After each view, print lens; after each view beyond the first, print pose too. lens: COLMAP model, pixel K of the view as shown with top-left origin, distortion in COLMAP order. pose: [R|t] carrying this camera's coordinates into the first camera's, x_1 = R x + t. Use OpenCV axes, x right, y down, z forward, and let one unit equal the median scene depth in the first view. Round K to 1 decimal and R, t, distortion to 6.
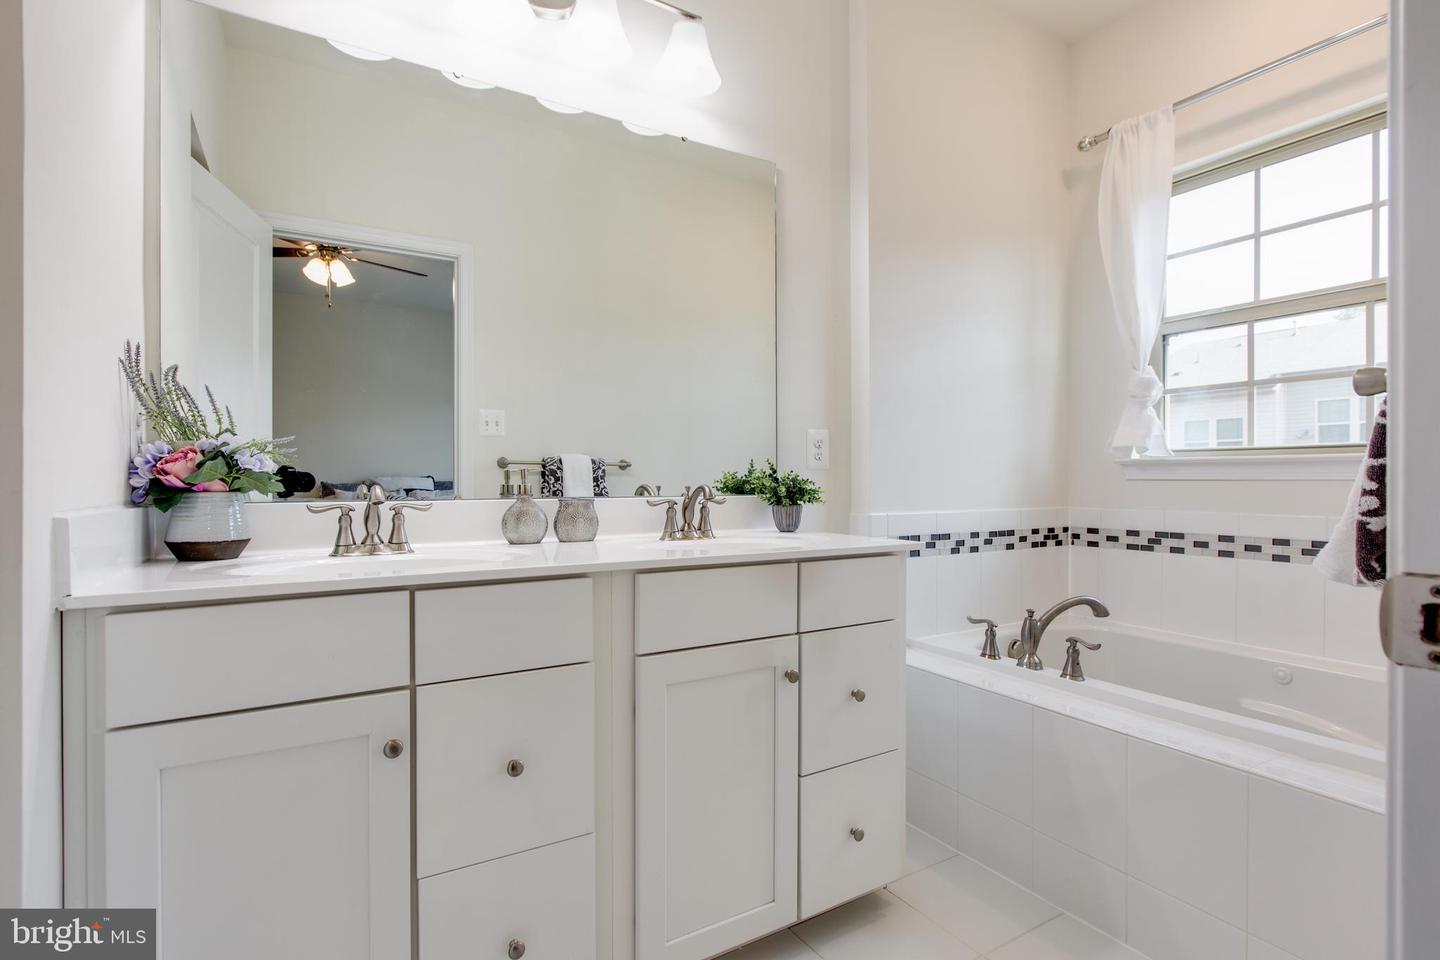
lens RADIAL K [[657.6, 0, 715.3], [0, 657.6, 482.7], [0, 0, 1]] dist [0.012415, -0.000520]
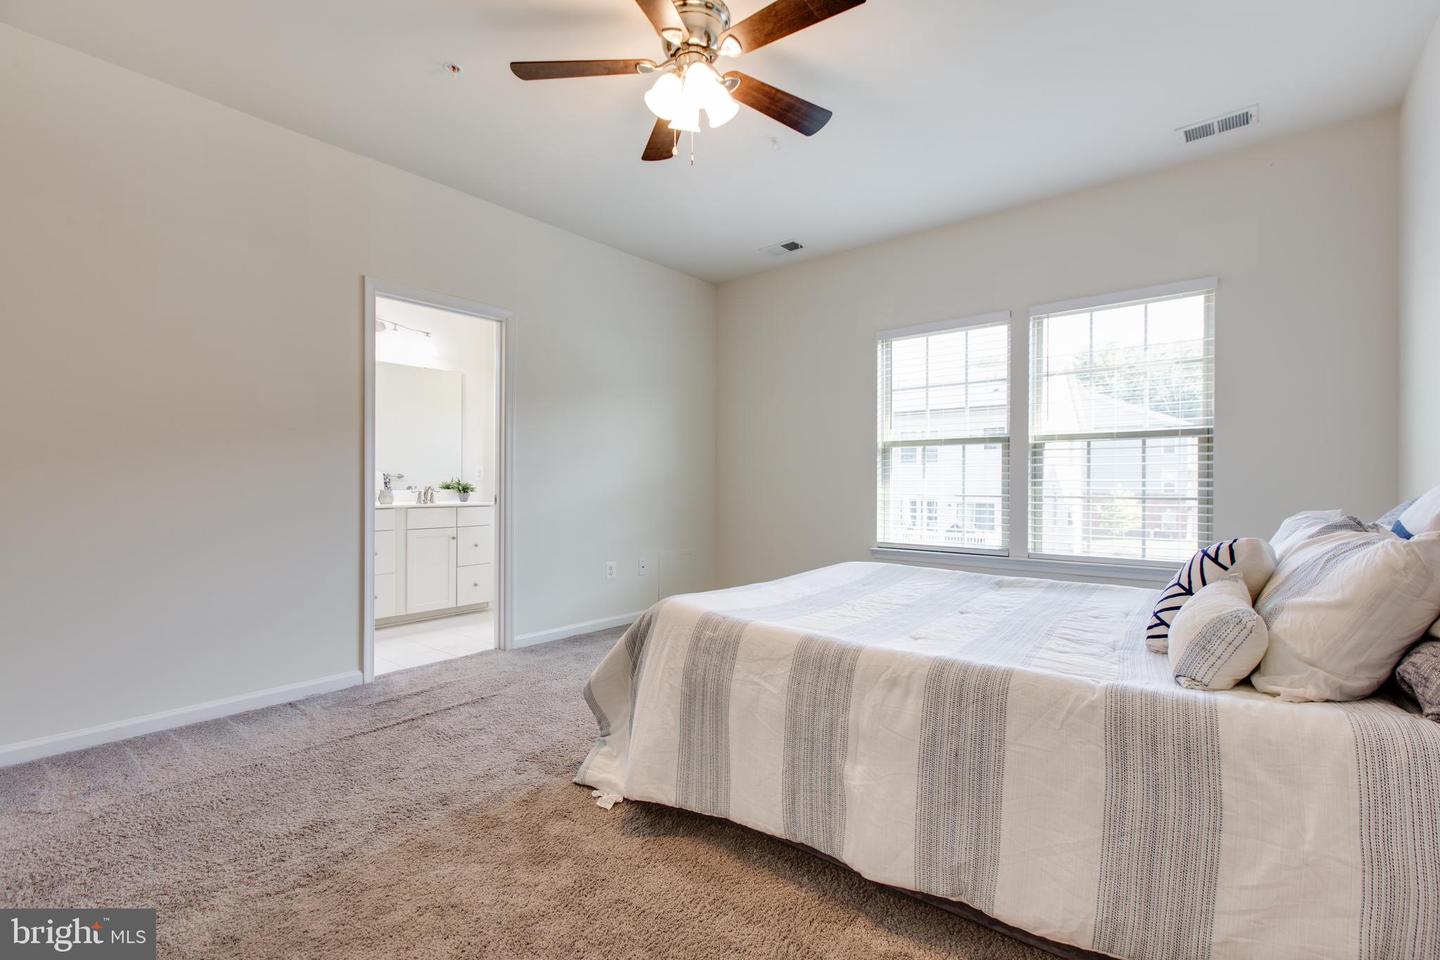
lens RADIAL K [[657.6, 0, 717.9], [0, 657.6, 484.4], [0, 0, 1]] dist [0.012415, -0.000520]
pose [[0.947393, 0.010209, 0.319911, 0.243981], [-0.008775, 0.999944, -0.005923, 0.003615], [-0.319954, 0.002804, 0.947429, -2.162009]]
